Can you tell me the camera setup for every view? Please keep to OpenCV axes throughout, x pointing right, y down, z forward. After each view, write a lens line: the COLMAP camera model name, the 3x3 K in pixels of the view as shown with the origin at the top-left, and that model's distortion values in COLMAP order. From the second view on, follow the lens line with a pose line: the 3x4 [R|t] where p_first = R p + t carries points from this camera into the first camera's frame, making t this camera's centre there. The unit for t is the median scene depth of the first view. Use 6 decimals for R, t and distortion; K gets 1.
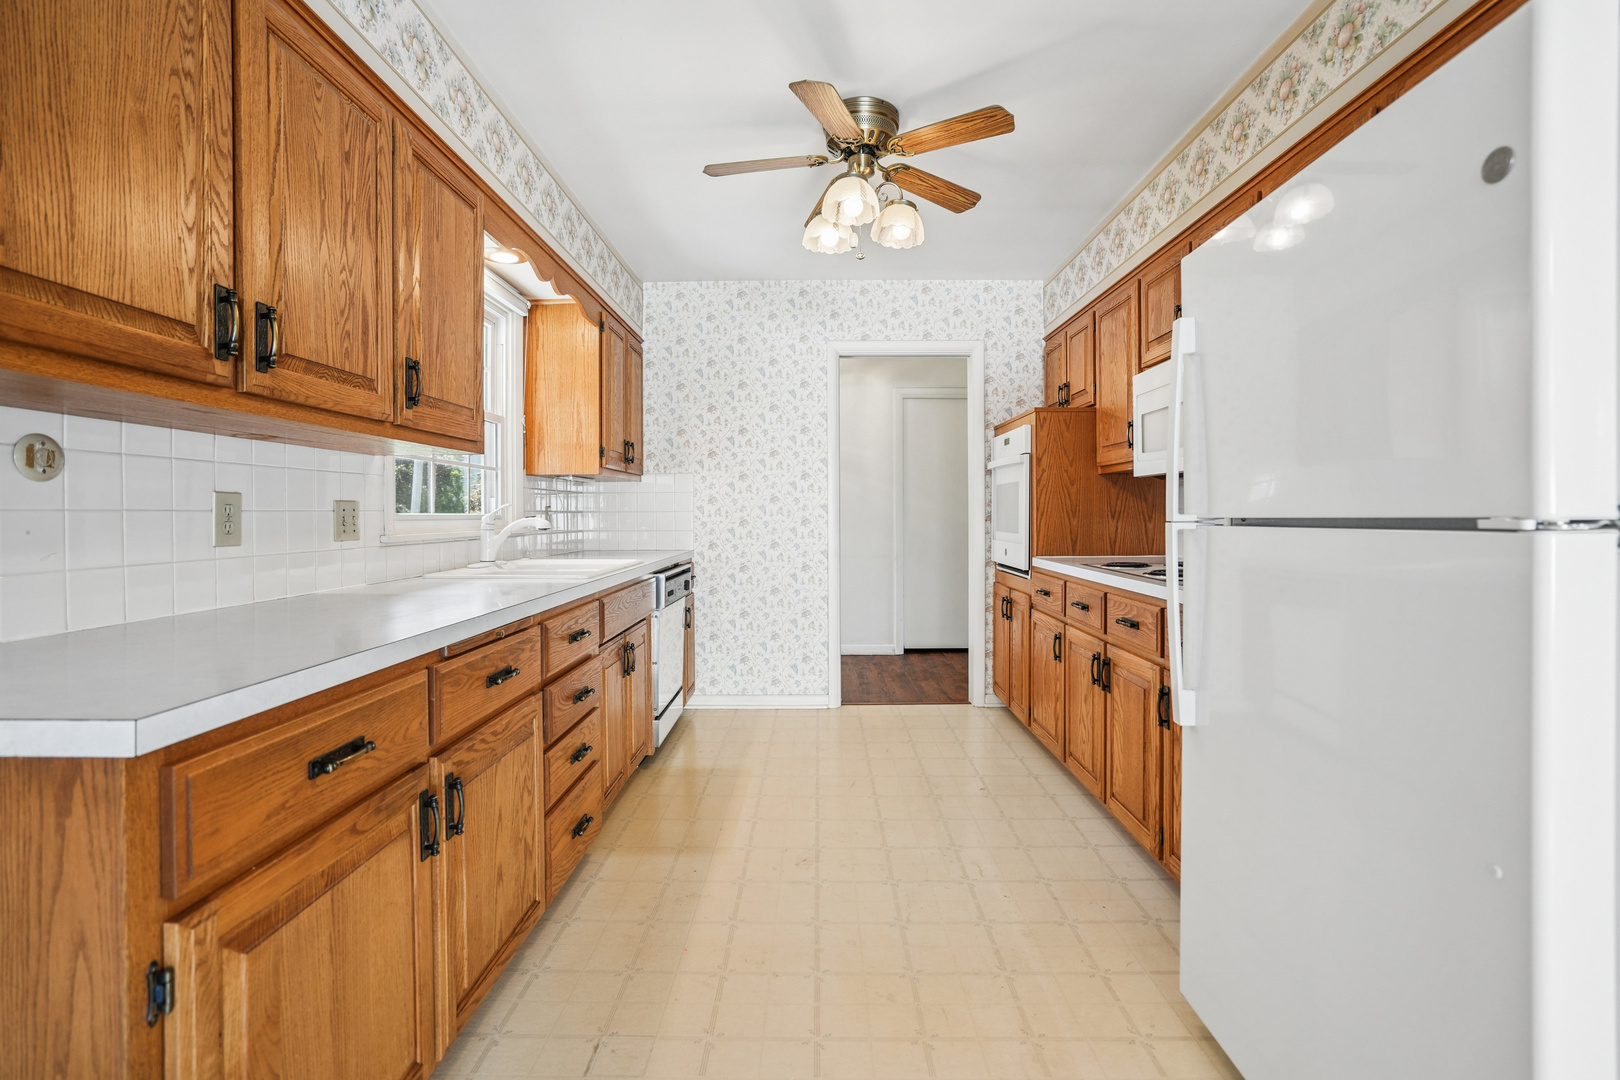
lens RADIAL K [[748.5, 0, 800.5], [0, 748.5, 523.1], [0, 0, 1]] dist [-0.034297, 0.011301]
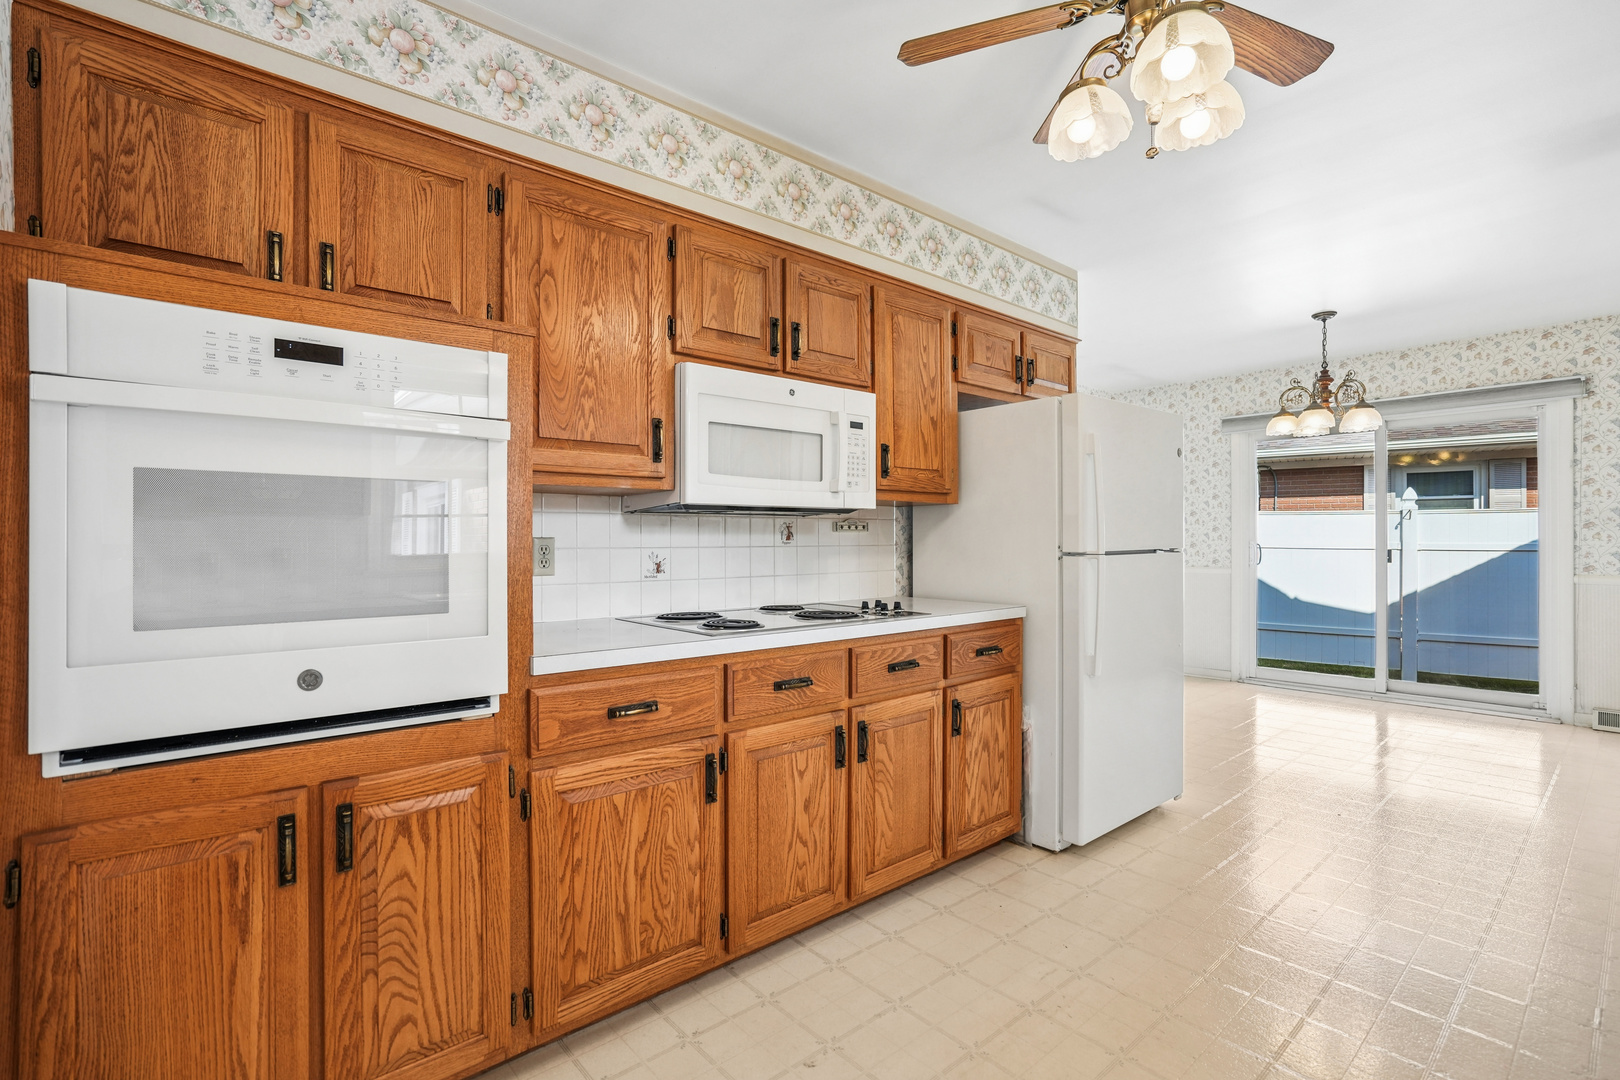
lens RADIAL K [[748.5, 0, 811.3], [0, 748.5, 542.2], [0, 0, 1]] dist [-0.034297, 0.011301]
pose [[-0.669715, 0.004982, 0.742602, -0.122082], [0.016986, 0.999819, 0.008611, -0.021862], [-0.742424, 0.018381, -0.669678, 1.048861]]
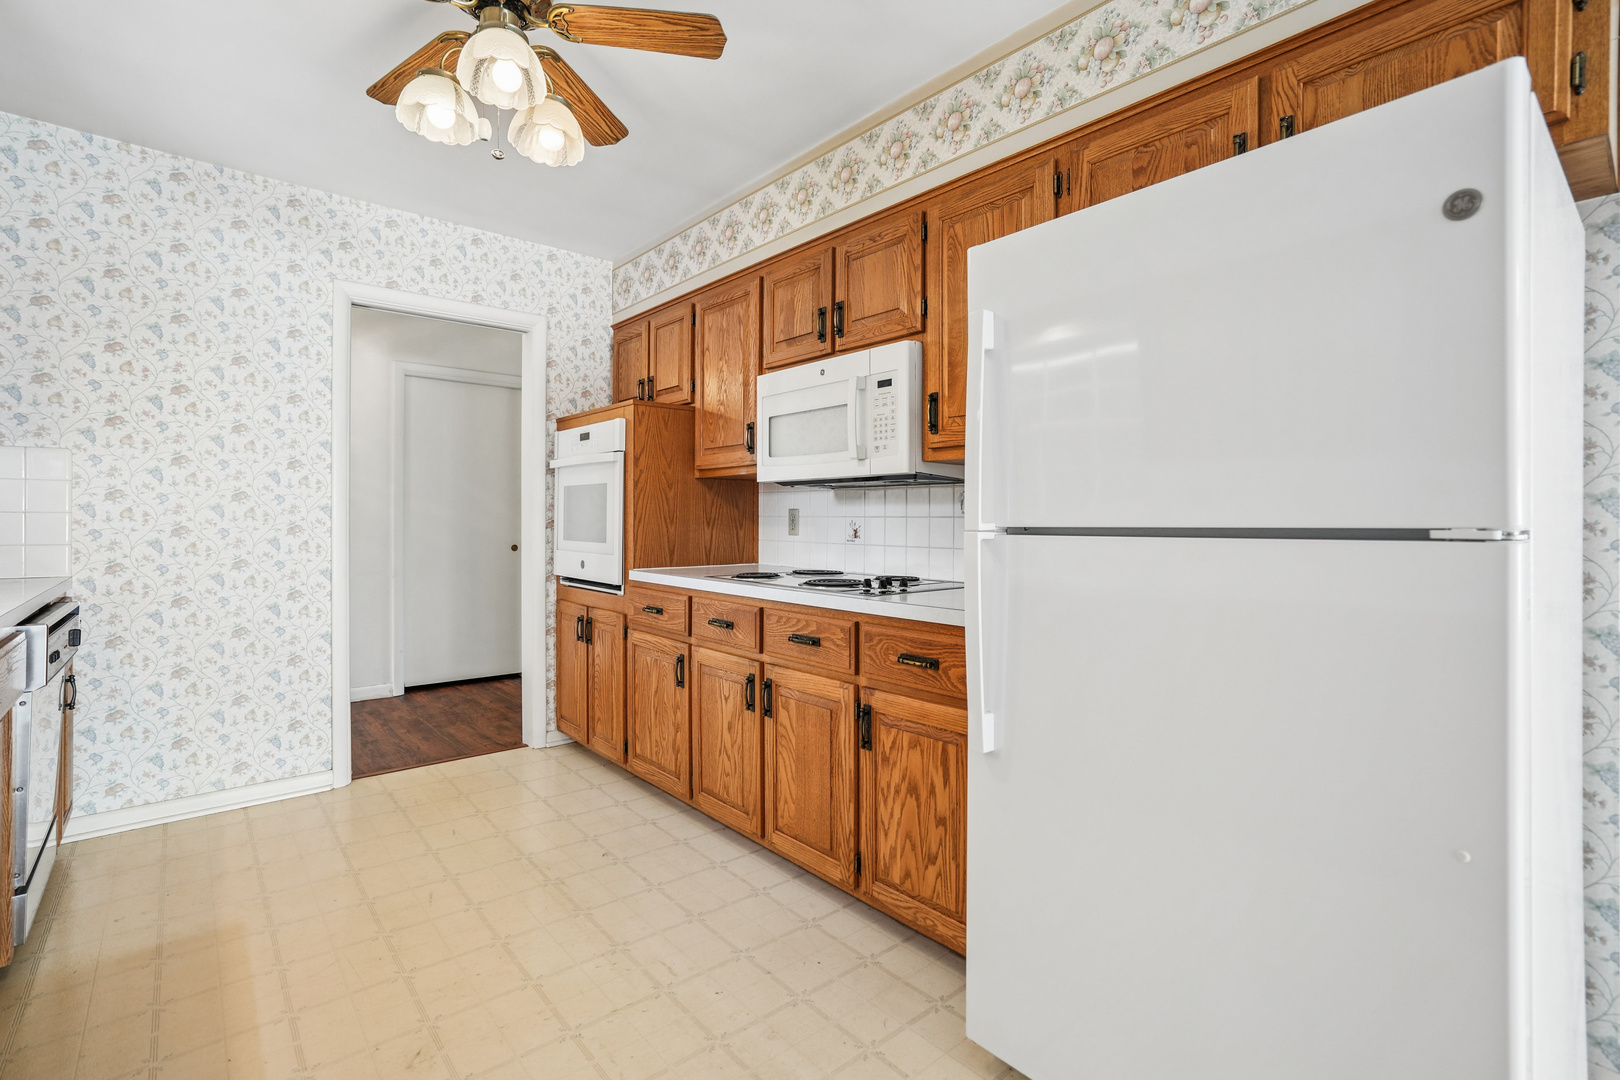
lens RADIAL K [[748.5, 0, 813.0], [0, 748.5, 521.2], [0, 0, 1]] dist [-0.034297, 0.011301]
pose [[0.742658, 0.005787, 0.669646, -0.104994], [0.001403, 0.999947, -0.010198, -0.001879], [-0.669669, 0.008513, 0.742610, 0.181952]]
